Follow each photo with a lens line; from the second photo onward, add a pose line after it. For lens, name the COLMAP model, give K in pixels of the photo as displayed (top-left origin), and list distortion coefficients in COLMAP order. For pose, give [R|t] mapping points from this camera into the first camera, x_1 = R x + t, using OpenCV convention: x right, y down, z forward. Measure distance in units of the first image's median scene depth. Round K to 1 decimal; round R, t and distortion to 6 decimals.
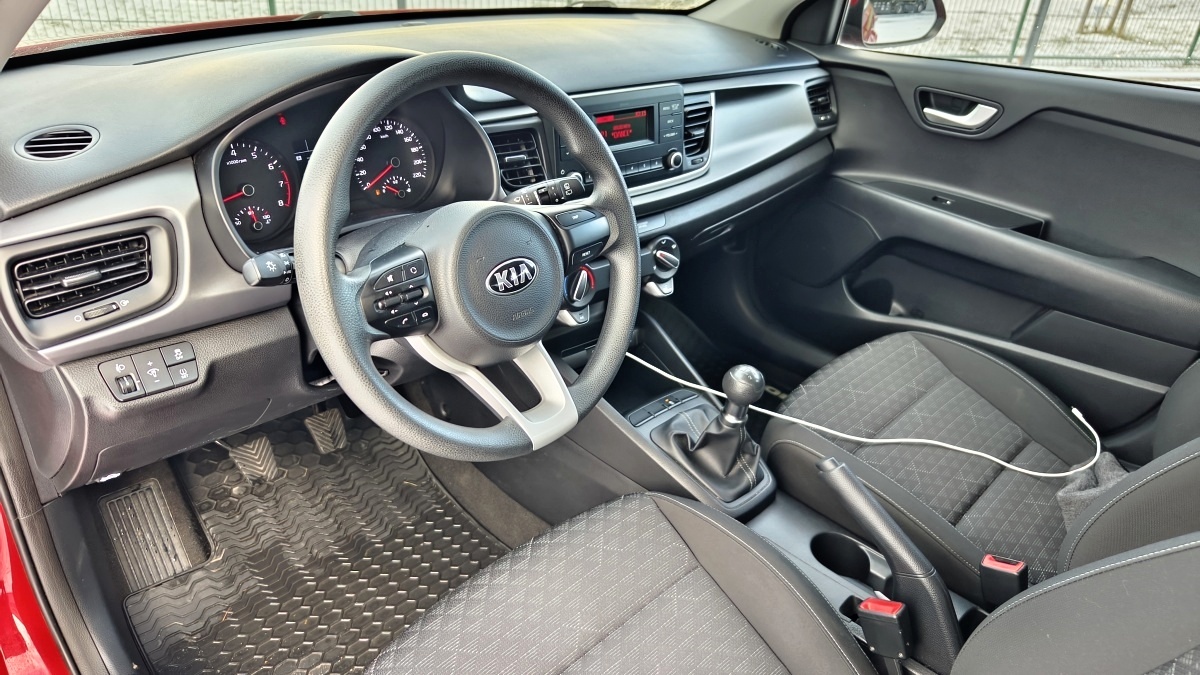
lens RADIAL K [[800.8, 0, 600.0], [0, 800.8, 337.5], [0, 0, 1]] dist [-0.001120, -0.001872]
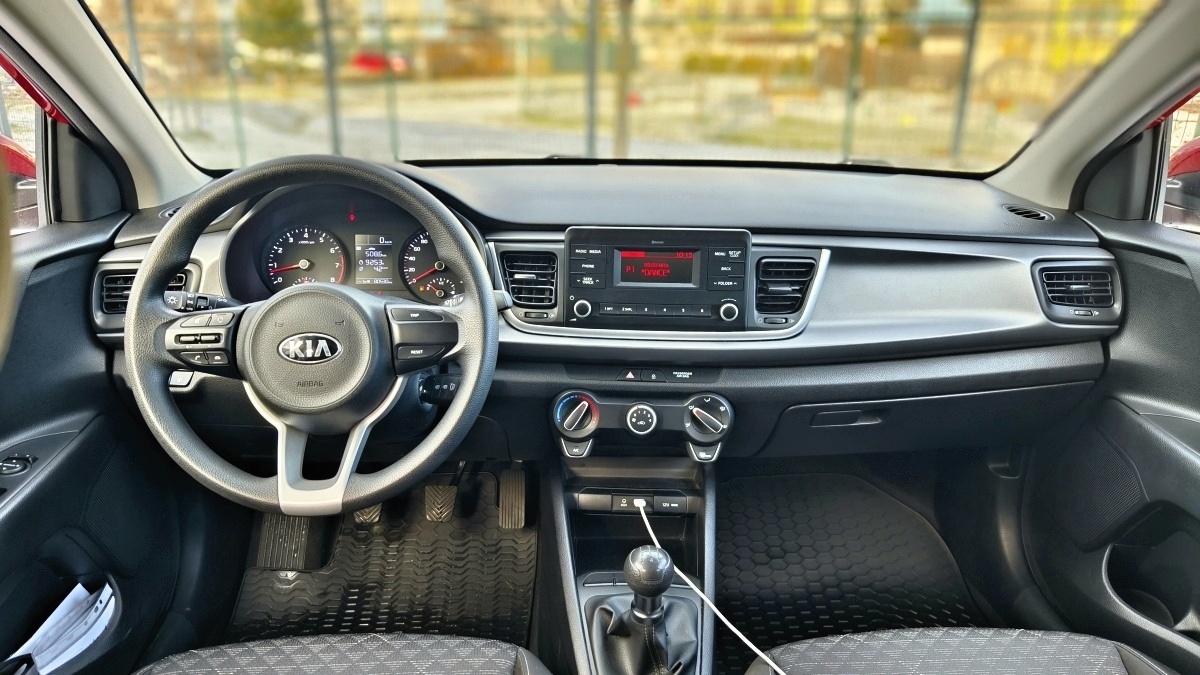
lens RADIAL K [[791.9, 0, 583.4], [0, 791.9, 353.7], [0, 0, 1]] dist [0.031867, -0.001812]
pose [[0.744397, 0.180443, -0.642894, 0.513276], [-0.300499, 0.950318, -0.081215, -0.055092], [0.596299, 0.253646, 0.761637, 0.233421]]
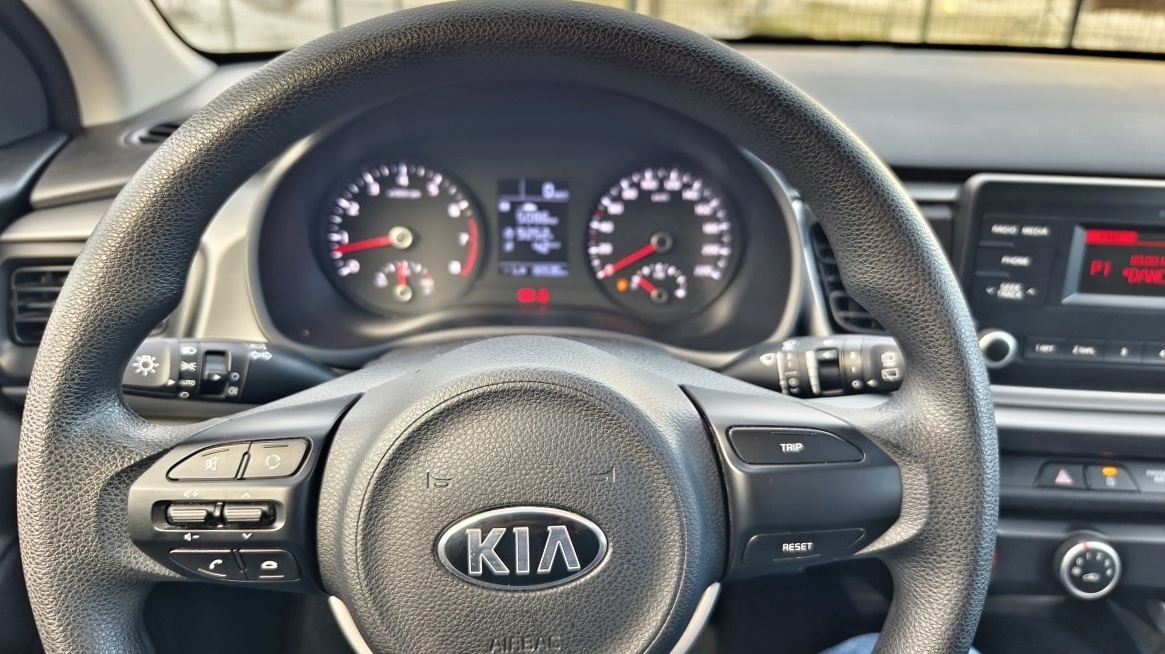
lens RADIAL K [[844.1, 0, 587.0], [0, 844.1, 341.4], [0, 0, 1]] dist [-0.007551, -0.003451]
pose [[0.735748, 0.248861, -0.629875, 0.088285], [-0.314157, 0.949336, 0.008117, -0.109559], [0.599983, 0.191908, 0.776654, 0.399407]]
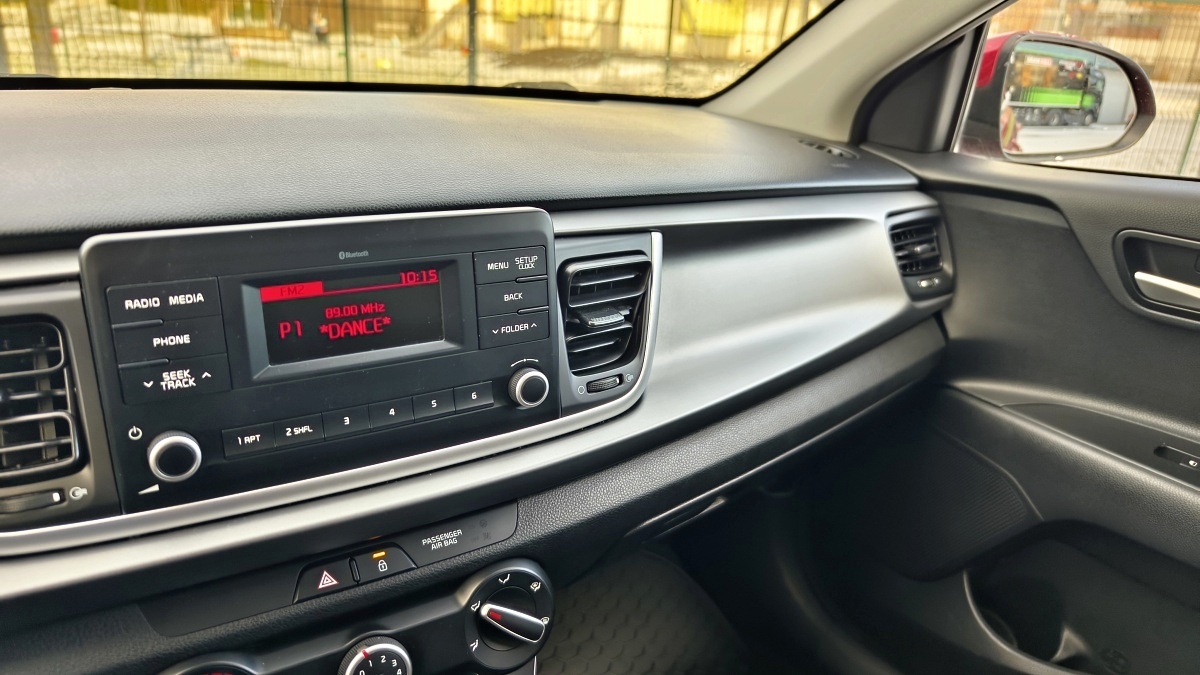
lens RADIAL K [[828.6, 0, 600.0], [0, 828.6, 337.5], [0, 0, 1]] dist [0.004633, -0.000764]
pose [[0.990581, 0.046460, -0.128808, 0.171946], [-0.066473, 0.985562, -0.155722, -0.173038], [0.119713, 0.162817, 0.979367, 0.553035]]
